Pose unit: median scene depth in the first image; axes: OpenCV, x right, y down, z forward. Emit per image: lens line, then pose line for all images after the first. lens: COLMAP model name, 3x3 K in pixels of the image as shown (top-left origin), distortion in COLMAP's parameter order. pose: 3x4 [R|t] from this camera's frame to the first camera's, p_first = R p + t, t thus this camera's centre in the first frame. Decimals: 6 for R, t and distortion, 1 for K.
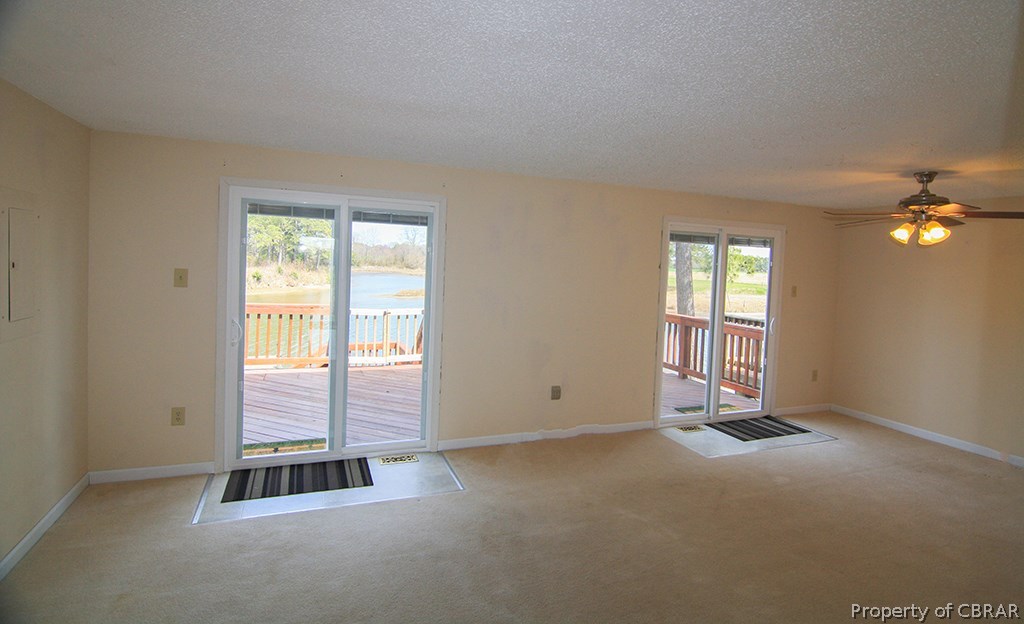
lens RADIAL K [[529.0, 0, 499.2], [0, 529.0, 277.8], [0, 0, 1]] dist [-0.000754, -0.005511]
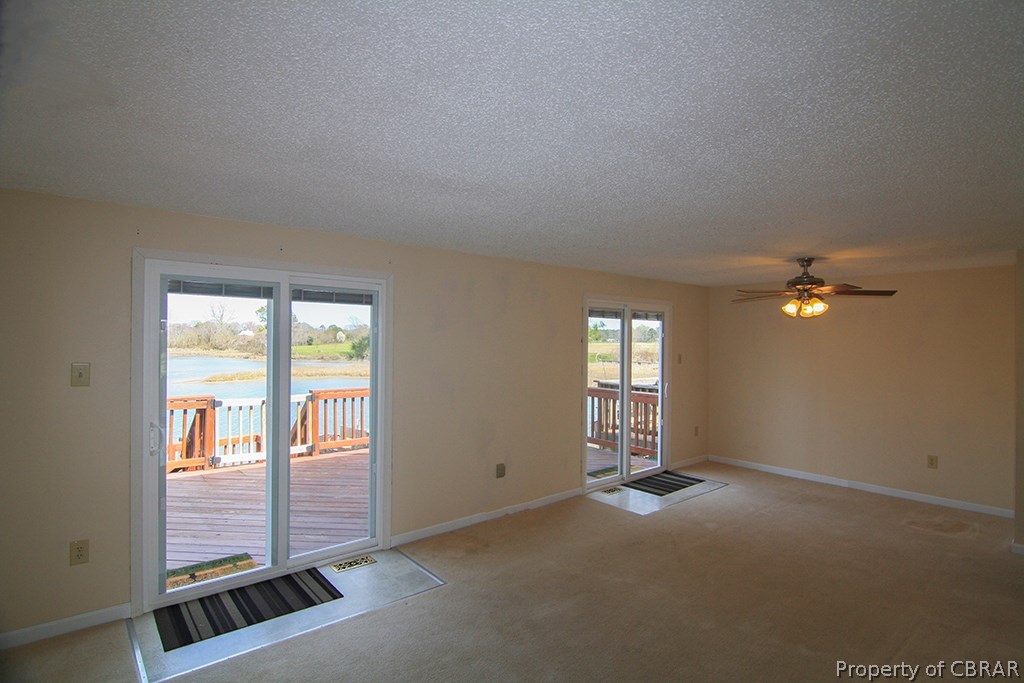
lens RADIAL K [[534.0, 0, 502.5], [0, 534.0, 340.9], [0, 0, 1]] dist [0.002654, -0.013403]
pose [[0.946638, -0.031076, 0.320798, -0.215318], [0.037985, 0.999161, -0.015301, -0.012160], [-0.320053, 0.026670, 0.947024, 0.041731]]
